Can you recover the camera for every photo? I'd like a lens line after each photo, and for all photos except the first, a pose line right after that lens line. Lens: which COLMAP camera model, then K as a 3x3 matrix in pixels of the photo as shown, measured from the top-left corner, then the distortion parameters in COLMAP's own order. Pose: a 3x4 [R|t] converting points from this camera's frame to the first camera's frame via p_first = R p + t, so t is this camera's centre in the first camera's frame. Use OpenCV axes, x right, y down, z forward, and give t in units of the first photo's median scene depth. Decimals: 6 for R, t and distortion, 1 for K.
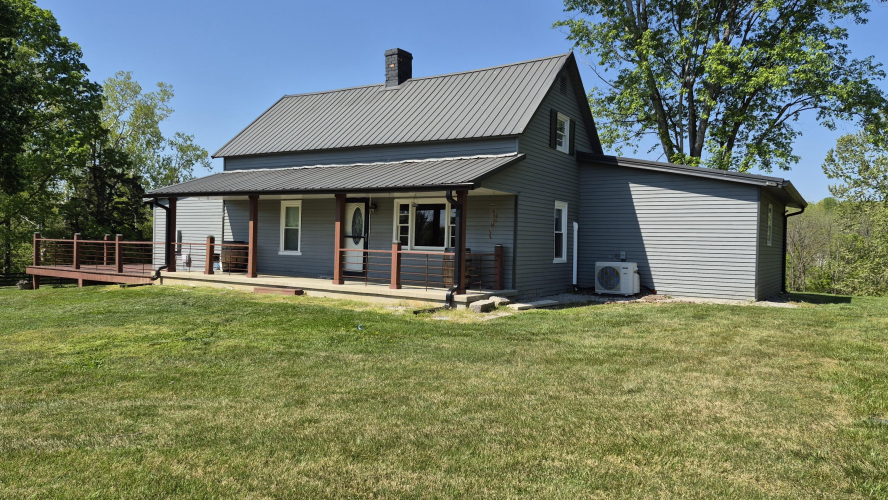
lens RADIAL K [[659.7, 0, 445.0], [0, 659.7, 249.0], [0, 0, 1]] dist [-0.002240, 0.001804]
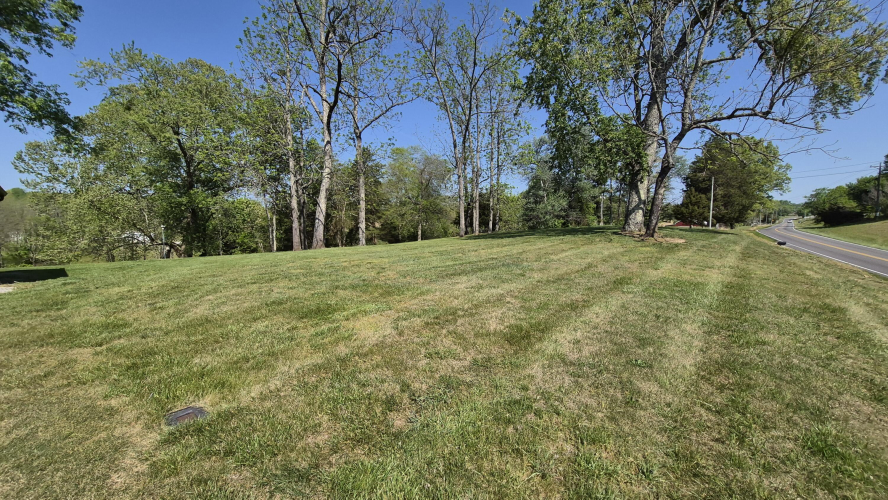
lens RADIAL K [[353.7, 0, 446.7], [0, 353.7, 247.4], [0, 0, 1]] dist [-0.001242, 0.000203]
pose [[0.160638, -0.081910, 0.983609, 0.046718], [0.015615, 0.996637, 0.080445, -0.008779], [-0.986890, 0.002437, 0.161377, 0.111366]]
